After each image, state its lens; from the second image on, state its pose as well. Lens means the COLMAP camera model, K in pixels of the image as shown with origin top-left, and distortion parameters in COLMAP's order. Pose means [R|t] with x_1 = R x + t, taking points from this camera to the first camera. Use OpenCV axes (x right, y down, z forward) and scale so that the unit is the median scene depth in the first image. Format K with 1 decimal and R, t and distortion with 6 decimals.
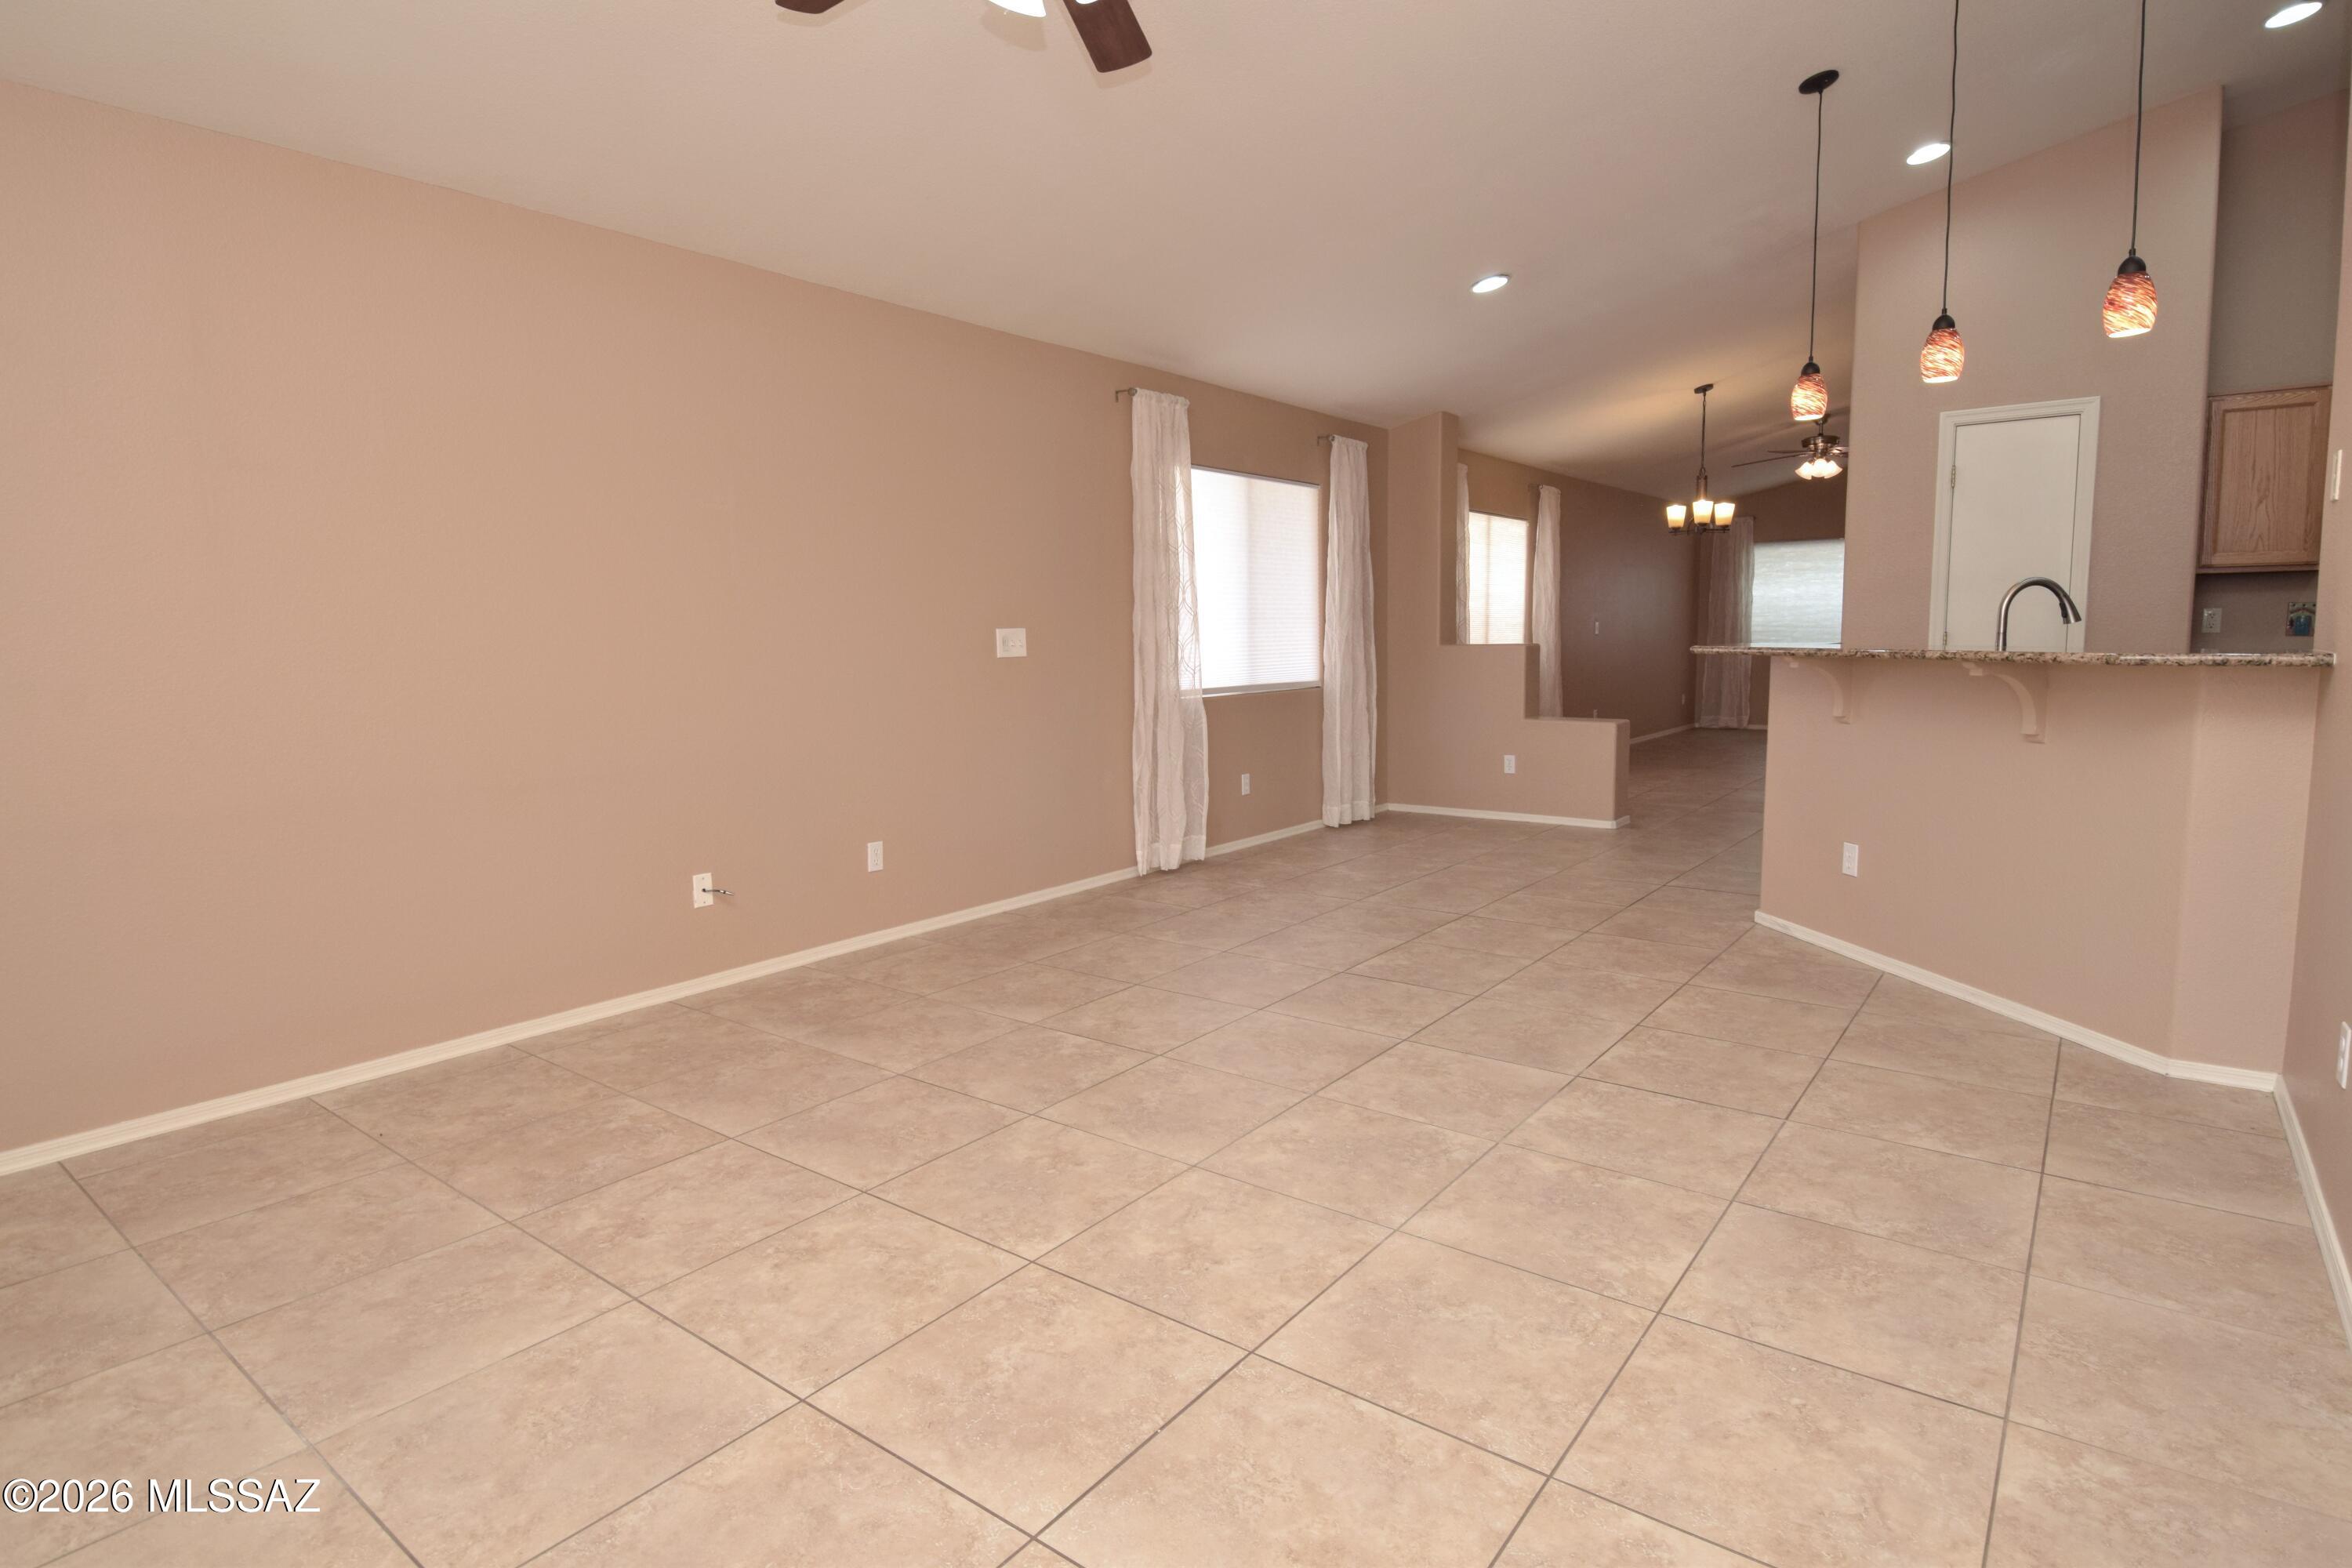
lens RADIAL K [[1201.9, 0, 1209.0], [0, 1201.9, 766.1], [0, 0, 1]] dist [0.020751, -0.026799]
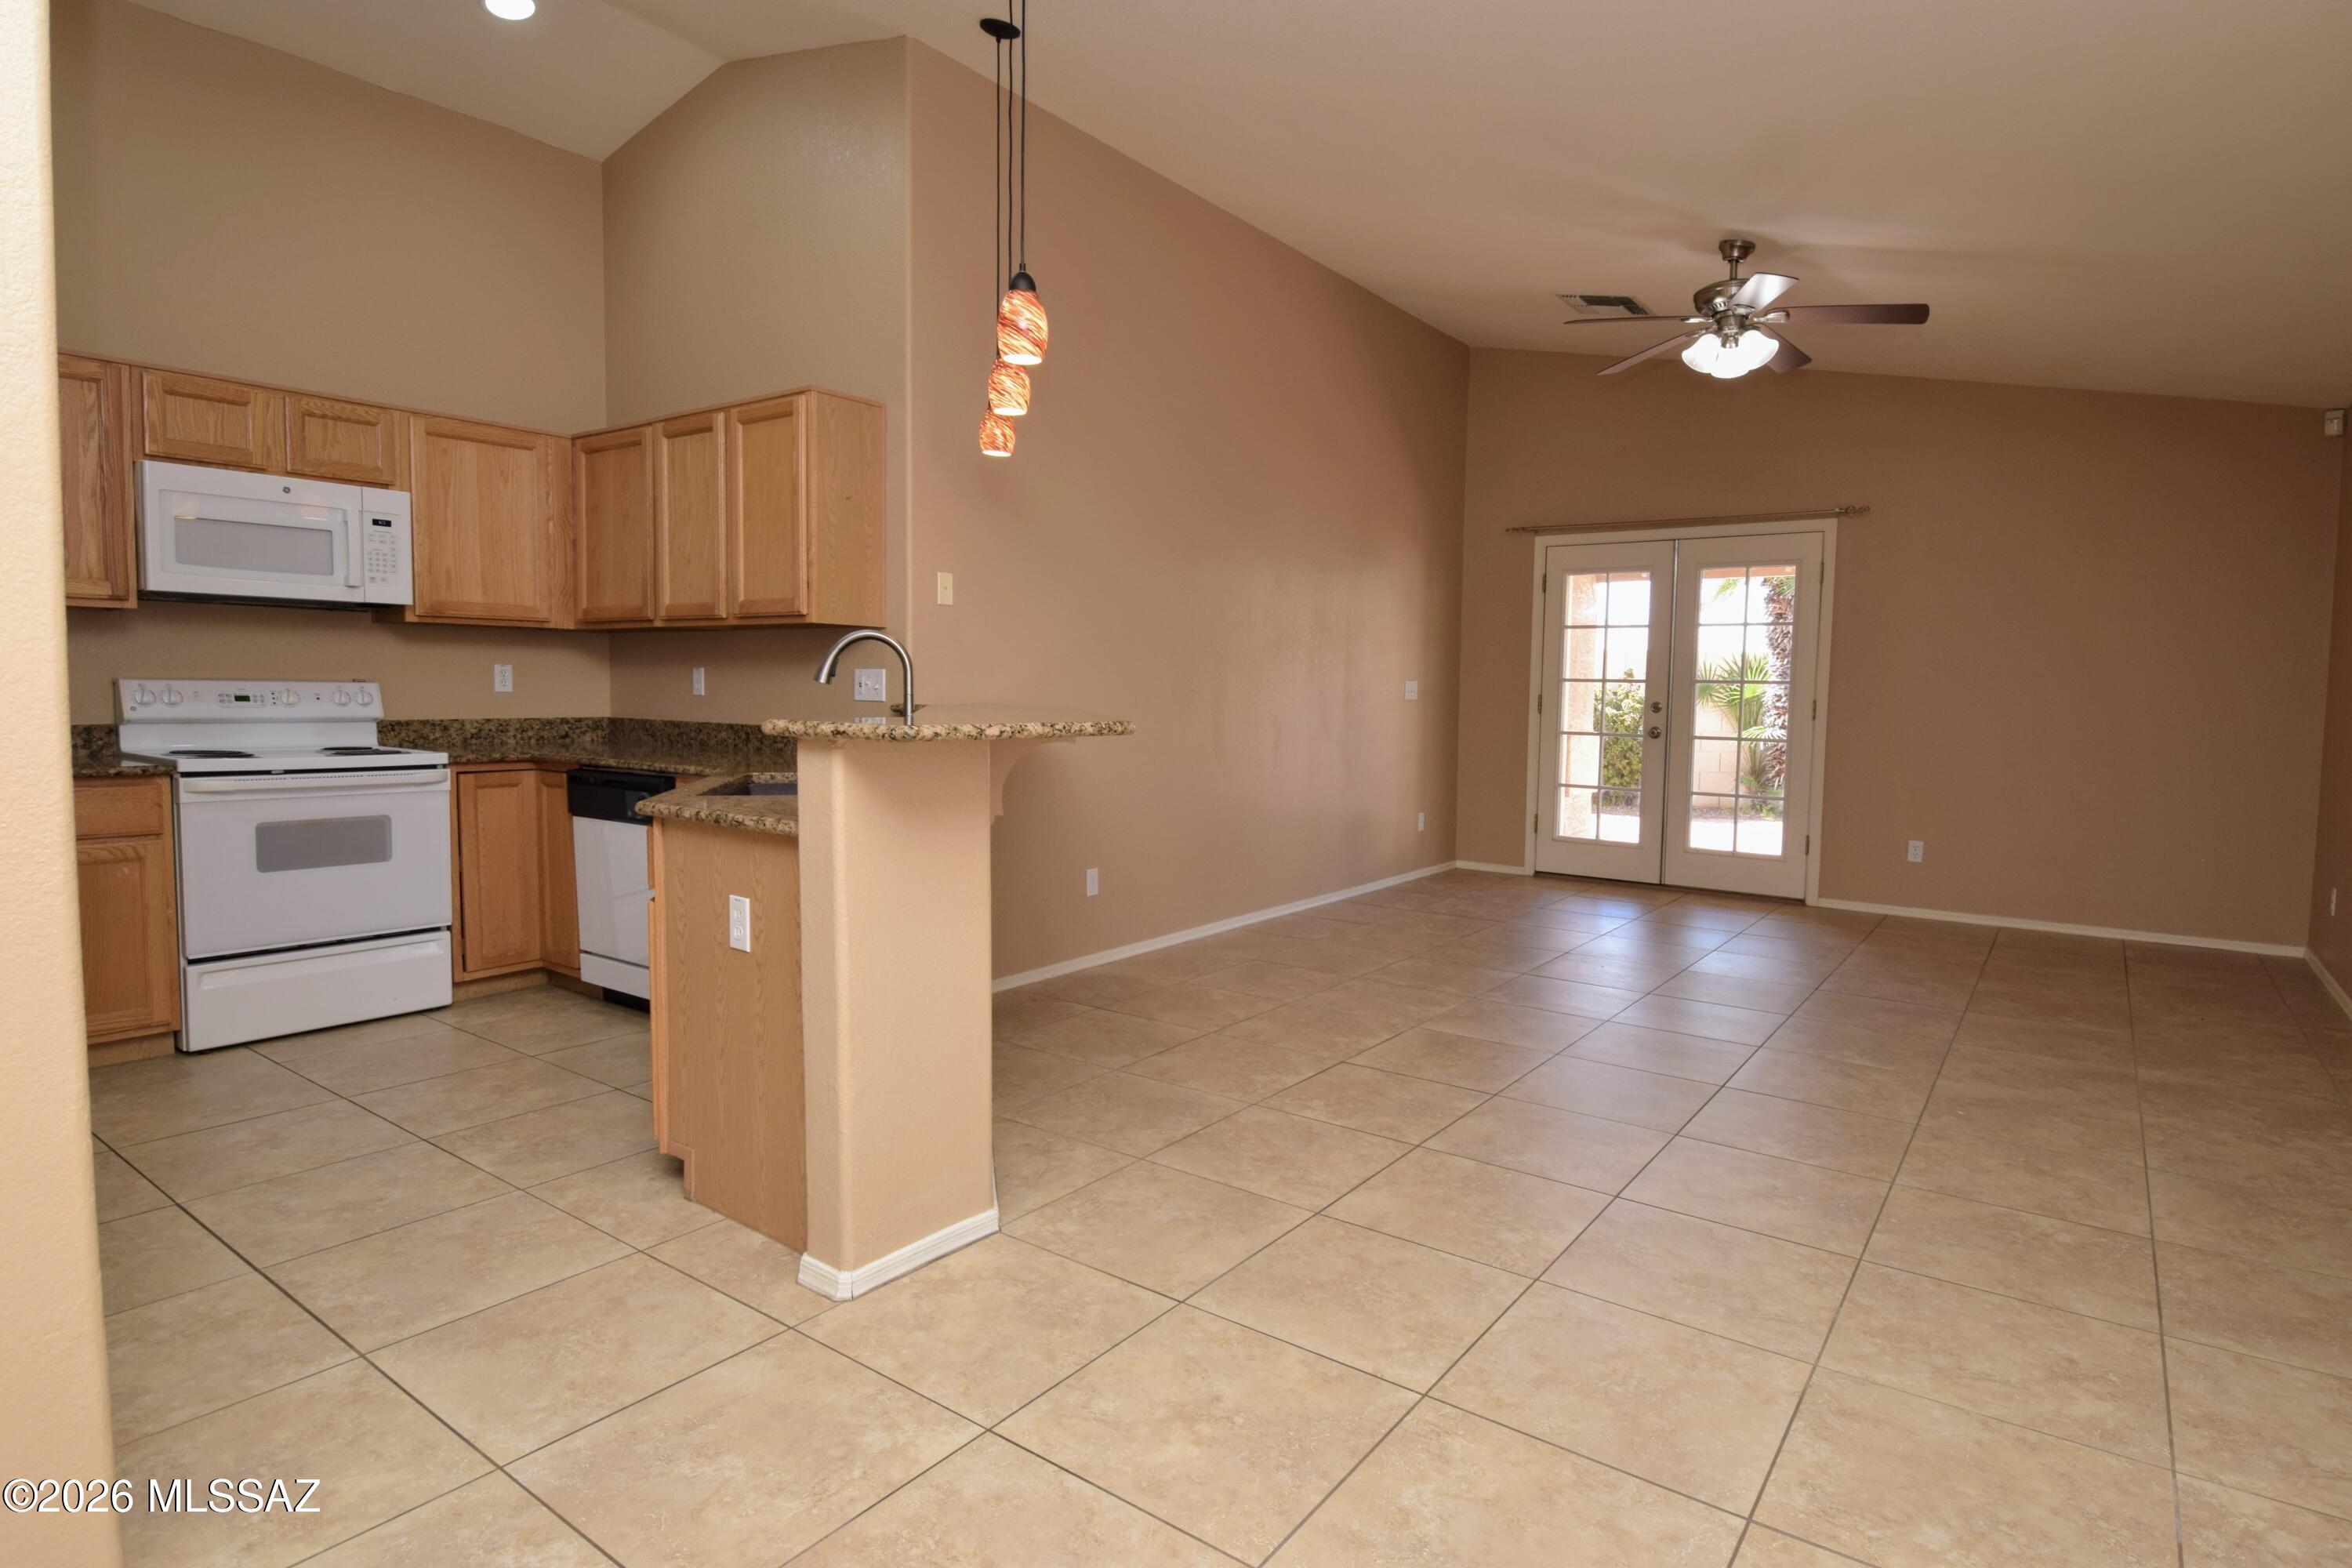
lens RADIAL K [[1201.9, 0, 1202.2], [0, 1201.9, 774.9], [0, 0, 1]] dist [0.020751, -0.026799]
pose [[-0.999936, 0.003666, -0.010725, 0.478311], [0.001596, 0.982371, 0.186937, -0.225521], [0.011222, 0.186907, -0.982313, 1.943946]]
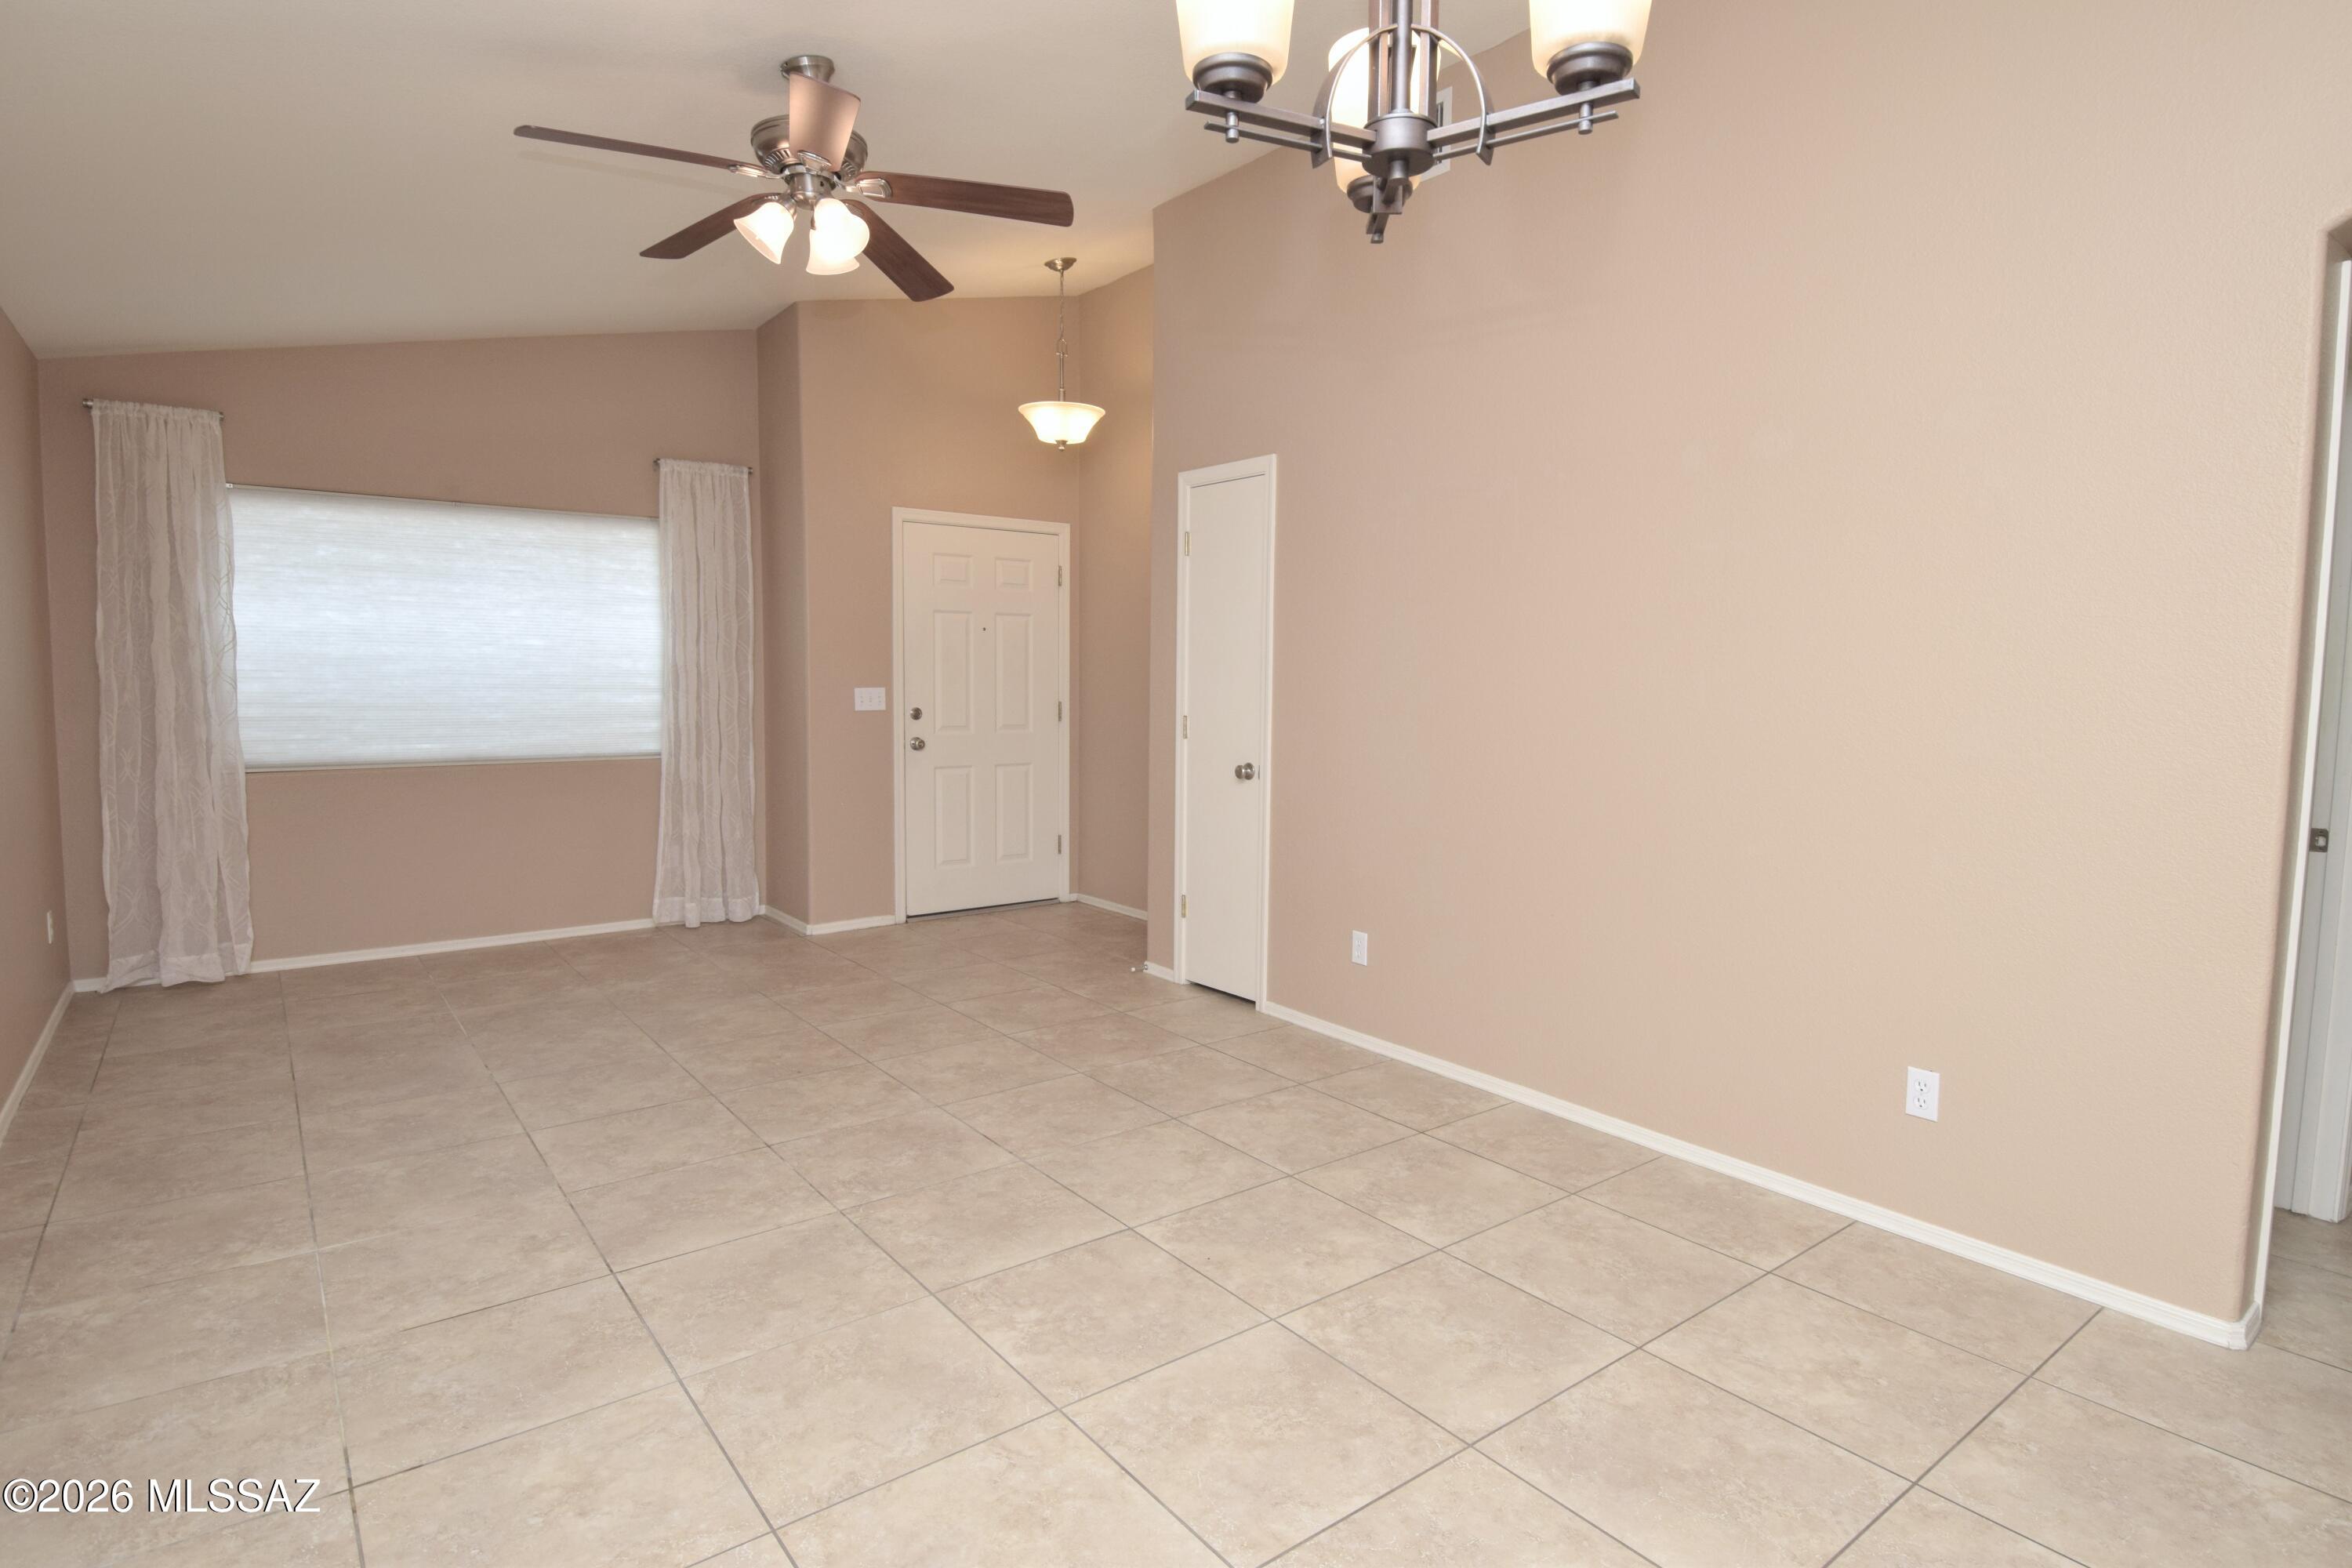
lens RADIAL K [[1201.9, 0, 1190.4], [0, 1201.9, 768.2], [0, 0, 1]] dist [0.020751, -0.026799]
pose [[0.260330, -0.054575, 0.963976, 0.591296], [0.092252, 0.995239, 0.031431, -0.290473], [-0.961102, 0.080746, 0.264126, 2.215974]]
